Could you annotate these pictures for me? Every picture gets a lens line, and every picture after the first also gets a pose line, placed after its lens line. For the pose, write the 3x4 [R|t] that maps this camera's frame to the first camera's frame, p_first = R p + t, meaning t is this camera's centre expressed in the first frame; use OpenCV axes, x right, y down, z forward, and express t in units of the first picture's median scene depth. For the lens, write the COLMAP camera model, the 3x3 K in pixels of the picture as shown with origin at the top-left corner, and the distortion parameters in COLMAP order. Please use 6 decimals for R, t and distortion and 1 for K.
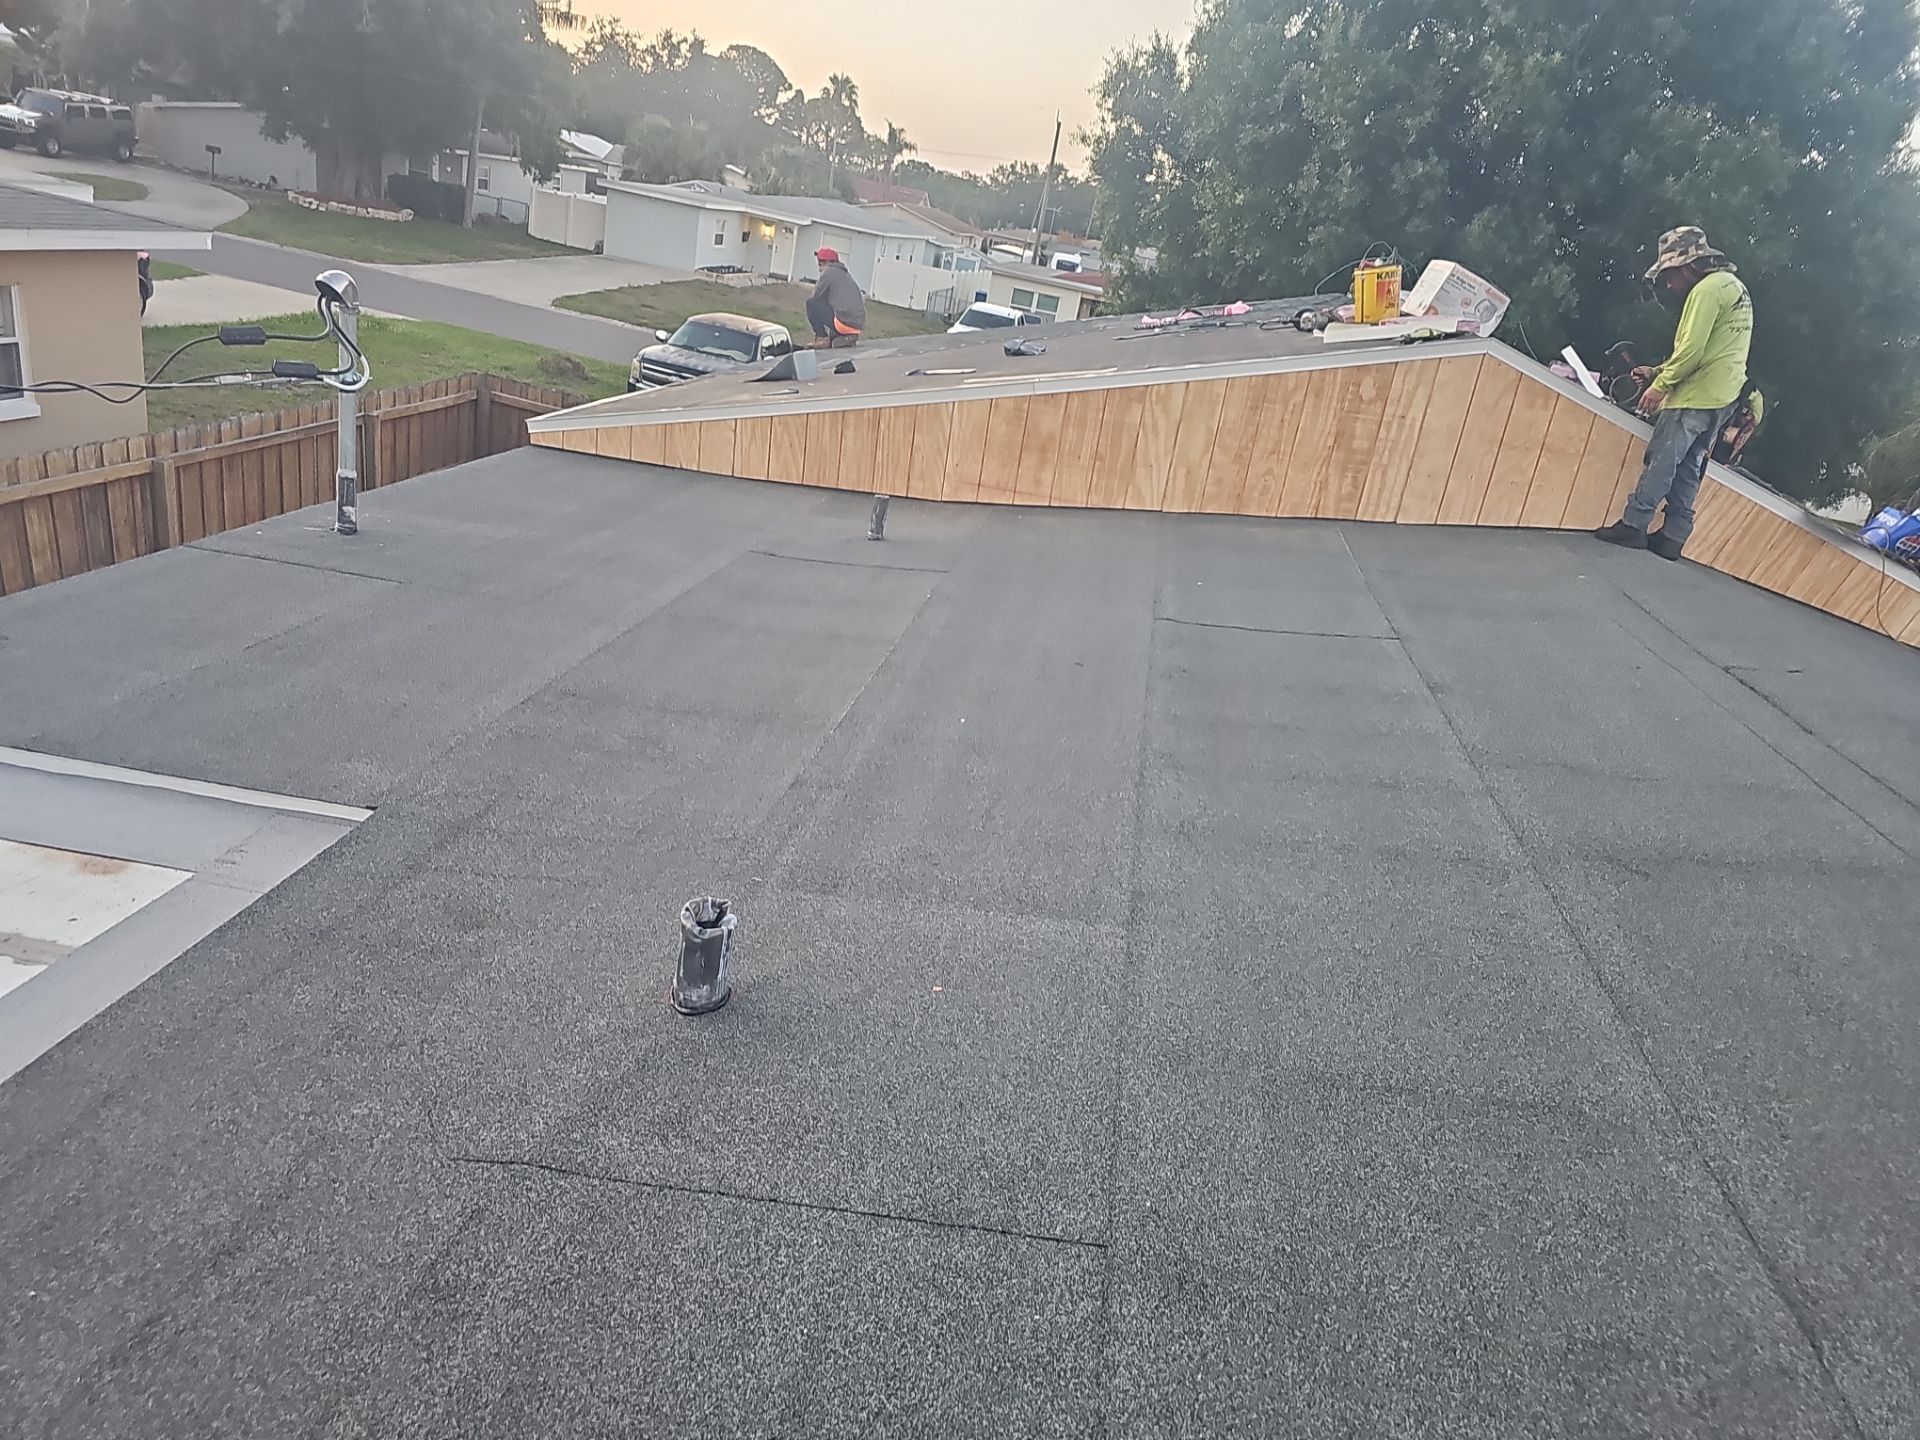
lens RADIAL K [[1251.8, 0, 960.2], [0, 1251.8, 760.9], [0, 0, 1]] dist [0.040297, -0.027051]
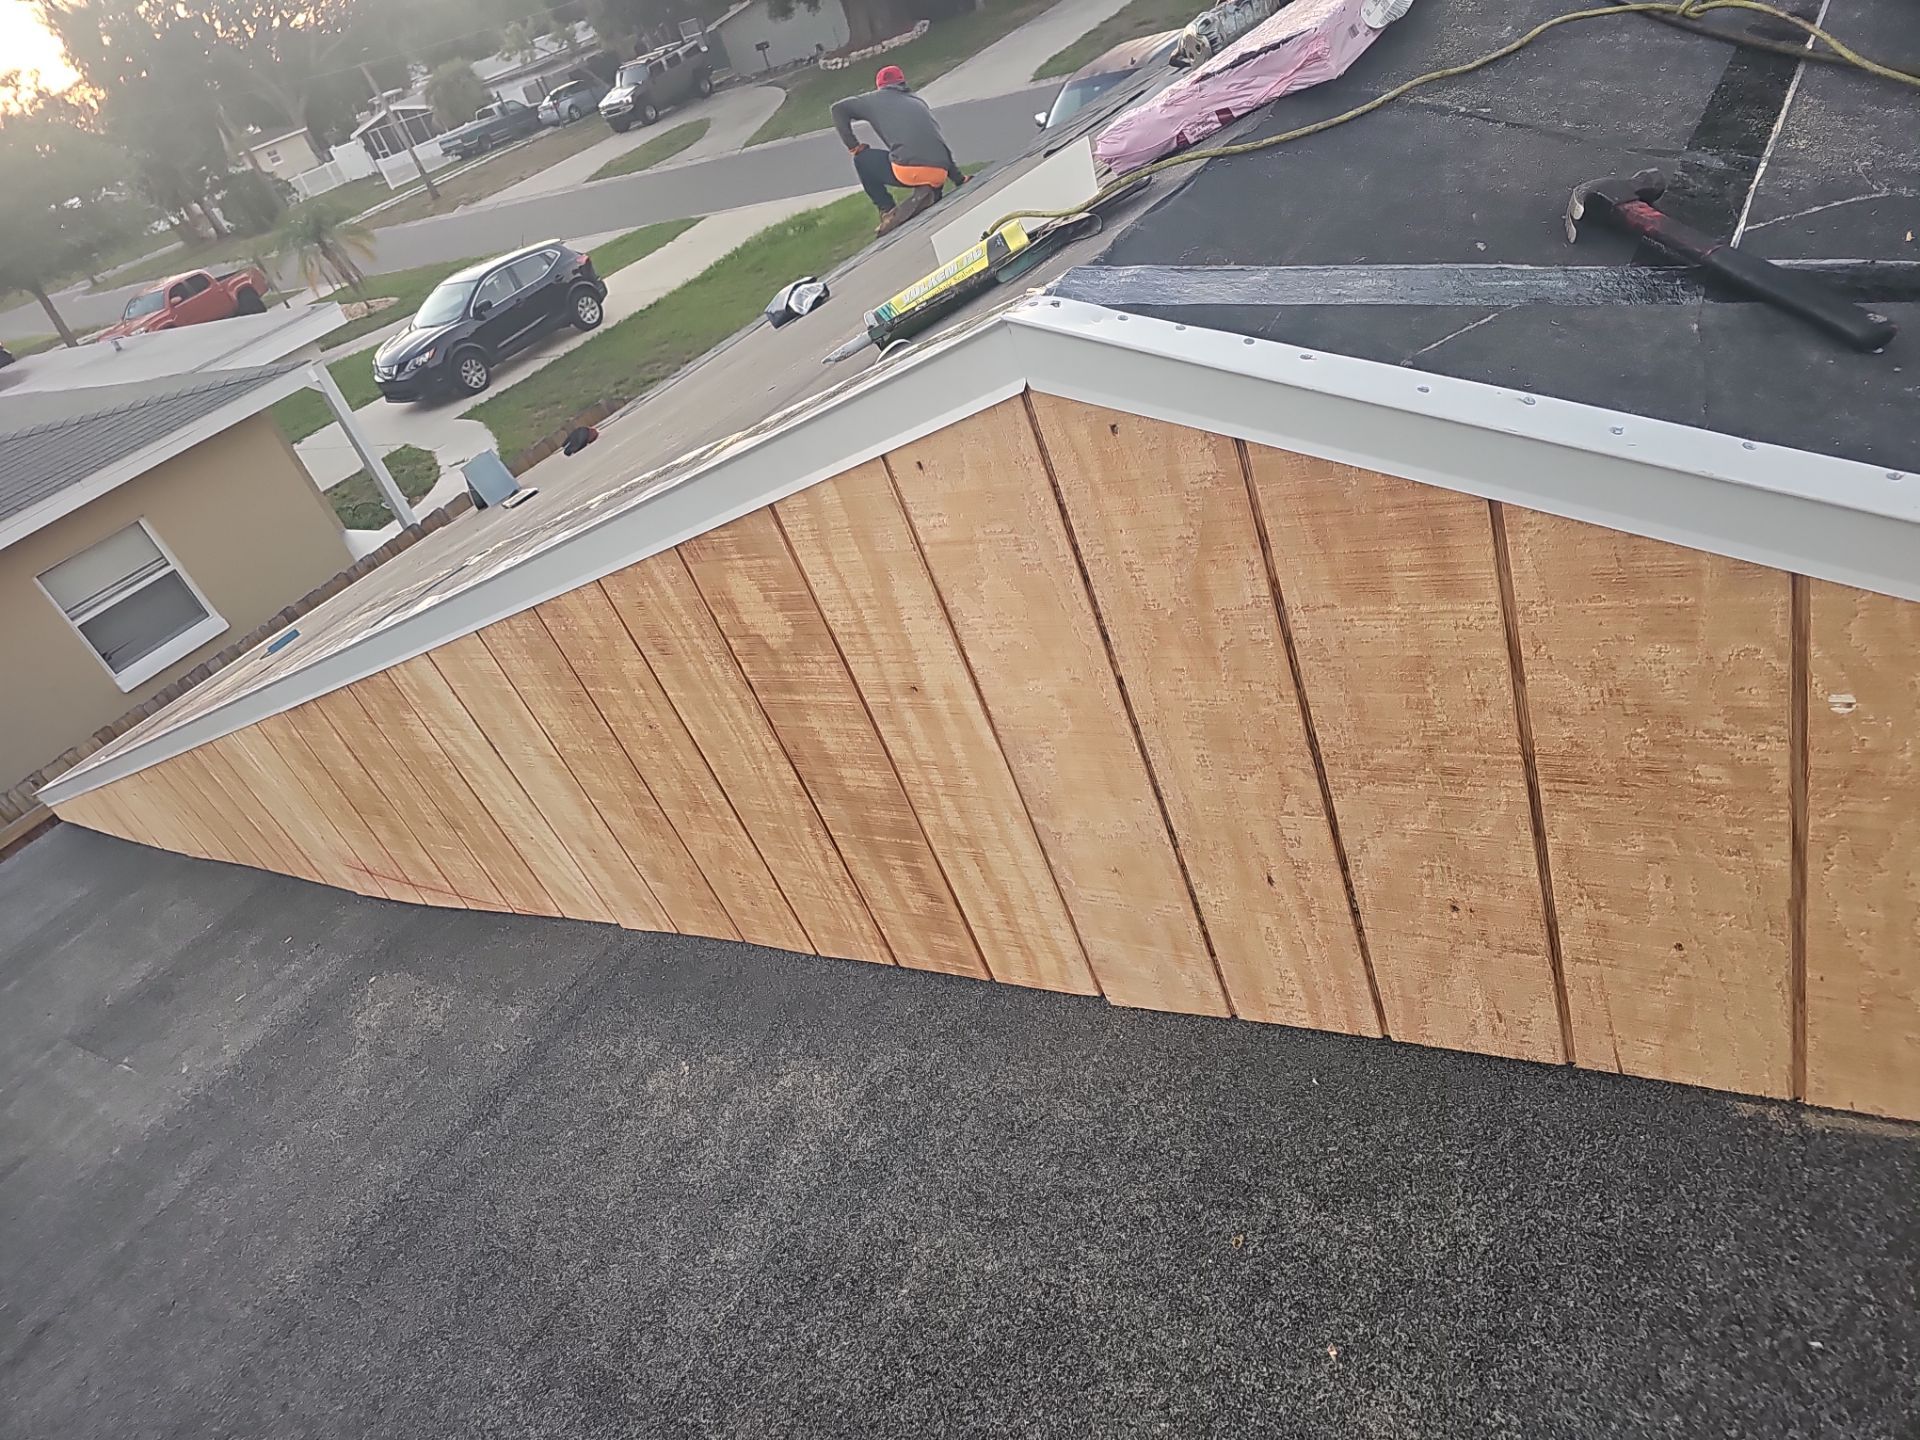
lens RADIAL K [[1251.8, 0, 972.4], [0, 1251.8, 754.8], [0, 0, 1]] dist [0.040297, -0.027051]
pose [[0.805823, -0.122158, -0.579420, 0.195502], [0.251856, 0.956279, 0.148657, -0.115457], [0.535928, -0.265721, 0.801357, 0.319929]]
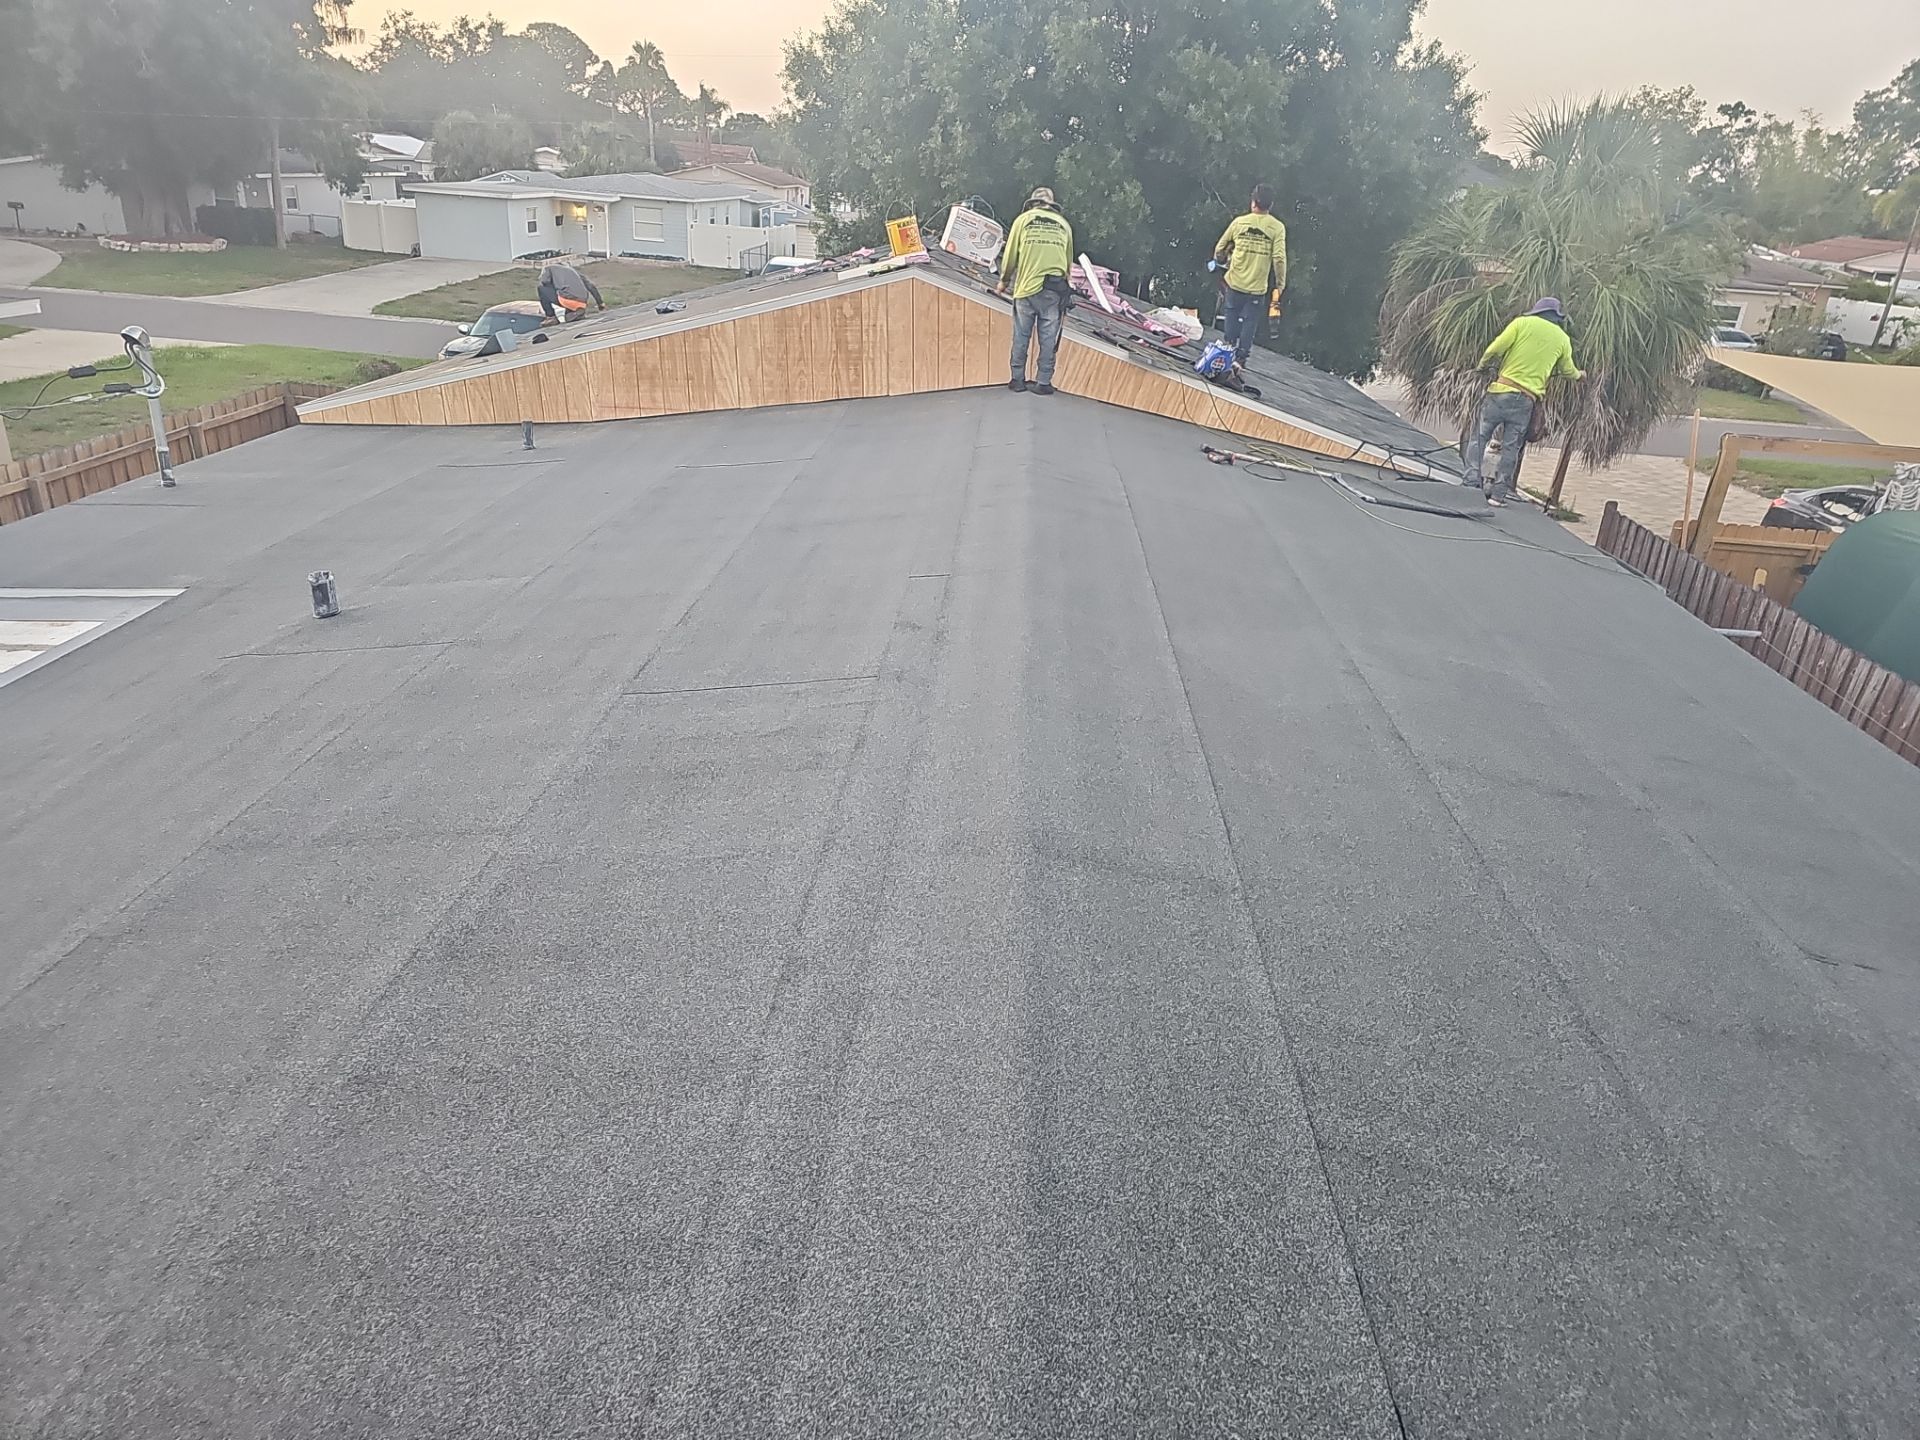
lens RADIAL K [[1251.8, 0, 974.0], [0, 1251.8, 740.5], [0, 0, 1]] dist [0.040297, -0.027051]
pose [[0.985970, -0.156045, 0.059274, 0.118661], [0.154274, 0.987464, 0.033388, 0.076199], [-0.063741, -0.023775, 0.997683, -0.214395]]
